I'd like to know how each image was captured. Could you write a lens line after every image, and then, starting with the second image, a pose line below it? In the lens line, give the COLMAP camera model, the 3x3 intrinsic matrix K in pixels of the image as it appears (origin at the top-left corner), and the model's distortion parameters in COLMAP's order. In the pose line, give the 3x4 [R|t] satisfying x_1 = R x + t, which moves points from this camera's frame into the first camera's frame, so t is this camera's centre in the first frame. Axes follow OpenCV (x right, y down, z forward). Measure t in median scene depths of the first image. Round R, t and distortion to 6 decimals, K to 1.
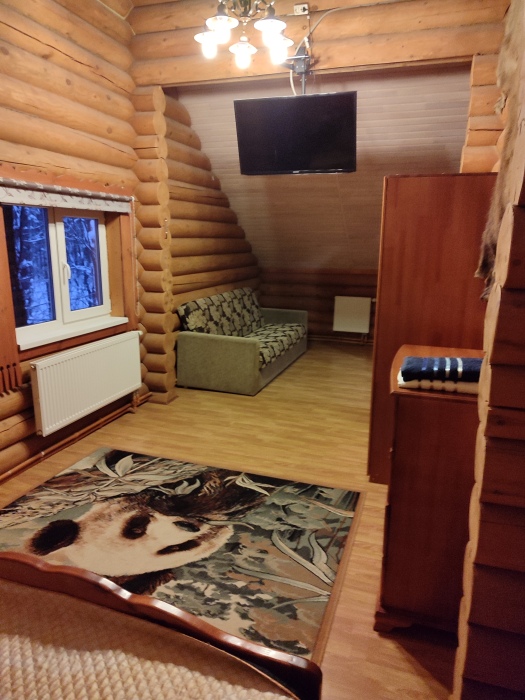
lens RADIAL K [[501.3, 0, 262.5], [0, 501.3, 350.0], [0, 0, 1]] dist [0.040970, -0.001882]
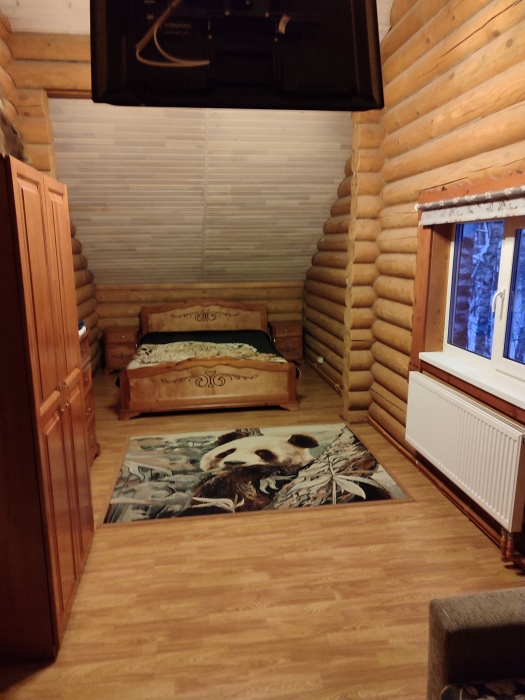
lens RADIAL K [[501.3, 0, 262.5], [0, 501.3, 350.0], [0, 0, 1]] dist [0.040970, -0.001882]
pose [[-0.894452, 0.091501, -0.437702, 0.312113], [-0.095561, 0.917113, 0.387003, -0.416953], [0.436833, 0.387983, -0.811570, 1.774889]]
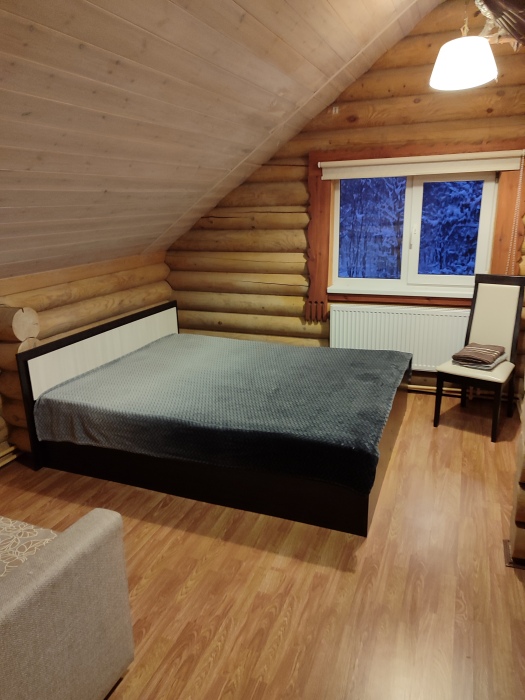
lens RADIAL K [[501.3, 0, 262.5], [0, 501.3, 350.0], [0, 0, 1]] dist [0.040970, -0.001882]
pose [[-0.062236, 0.284585, -0.956629, 0.822263], [-0.185578, 0.938472, 0.291257, -0.211250], [0.980657, 0.195656, -0.005594, 0.892440]]
